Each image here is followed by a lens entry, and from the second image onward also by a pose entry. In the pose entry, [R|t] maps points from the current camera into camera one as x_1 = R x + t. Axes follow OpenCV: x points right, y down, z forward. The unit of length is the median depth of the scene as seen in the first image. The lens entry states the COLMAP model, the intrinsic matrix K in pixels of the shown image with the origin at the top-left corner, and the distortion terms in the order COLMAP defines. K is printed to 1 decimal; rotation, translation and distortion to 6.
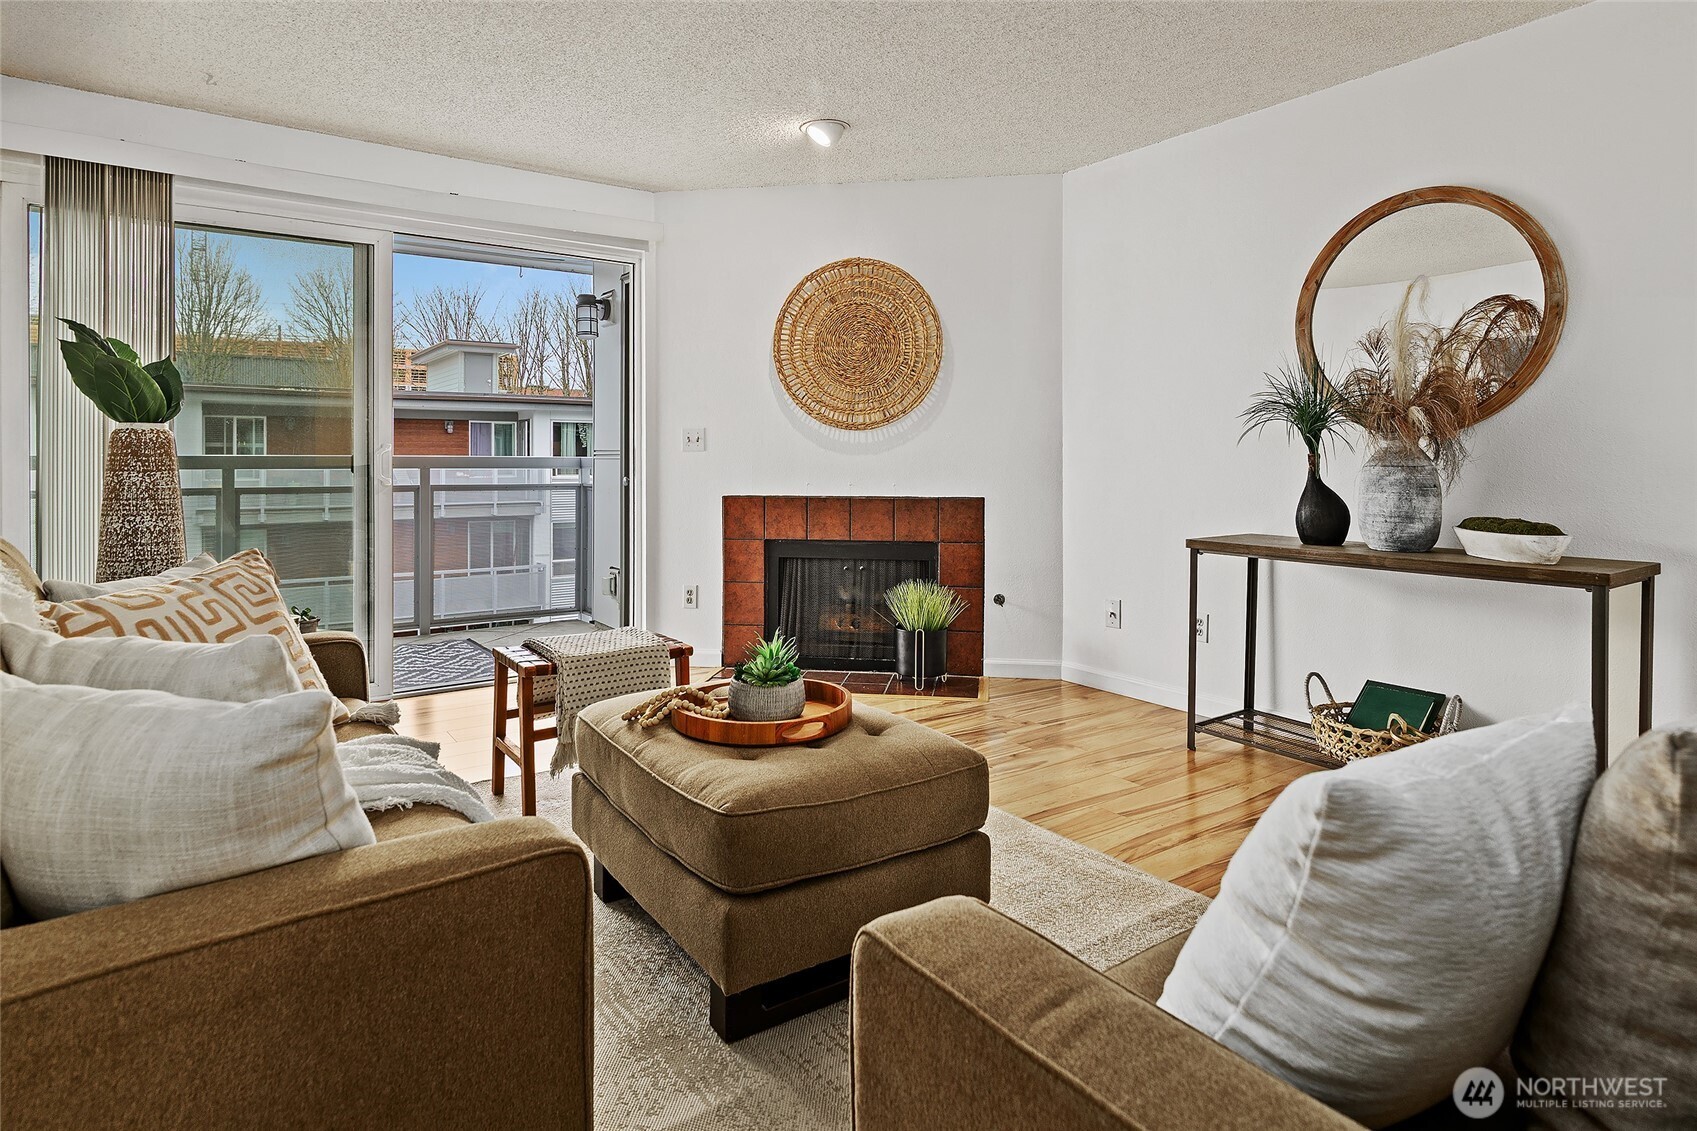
lens RADIAL K [[921.0, 0, 843.9], [0, 921.0, 525.4], [0, 0, 1]] dist [0.000651, 0.000310]
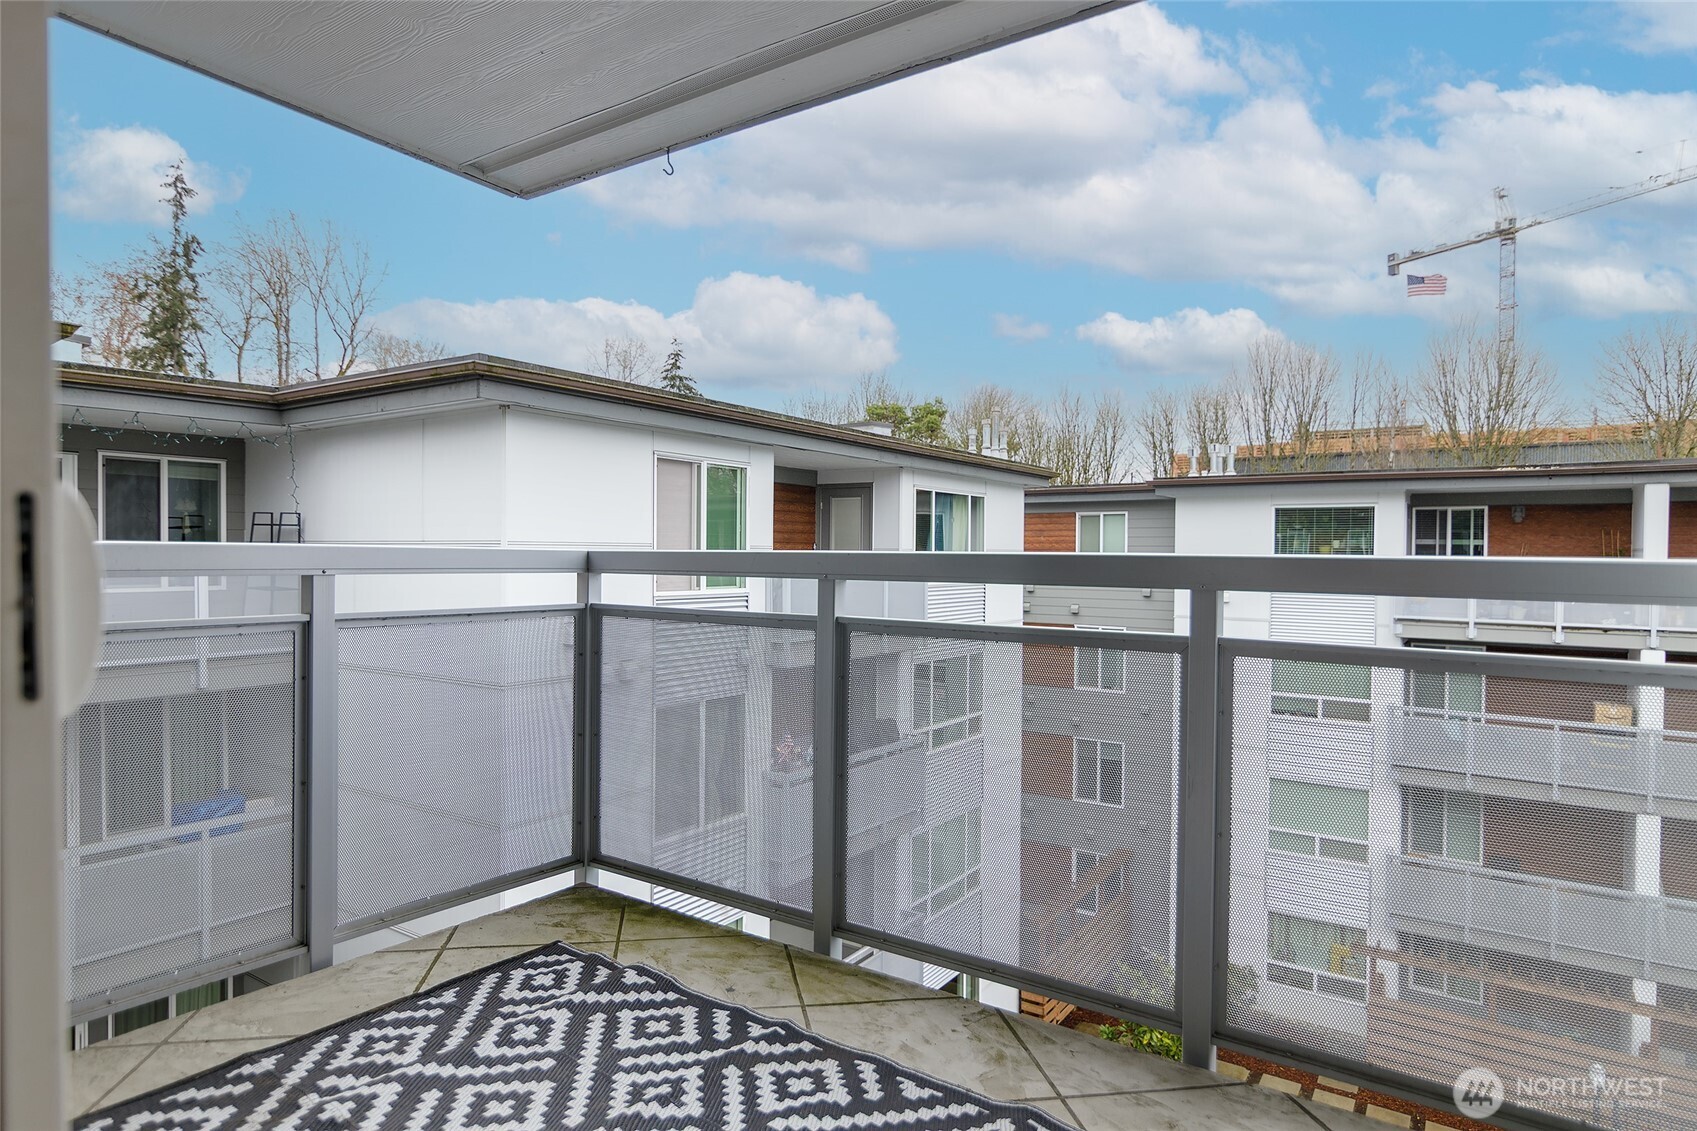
lens RADIAL K [[956.9, 0, 848.5], [0, 956.9, 565.5], [0, 0, 1]] dist [0.002039, 0.000543]
pose [[0.352170, 0.020309, -0.935716, -0.044758], [-0.081241, 0.996654, -0.008944, -0.015277], [0.932403, 0.079169, 0.352642, 0.196409]]
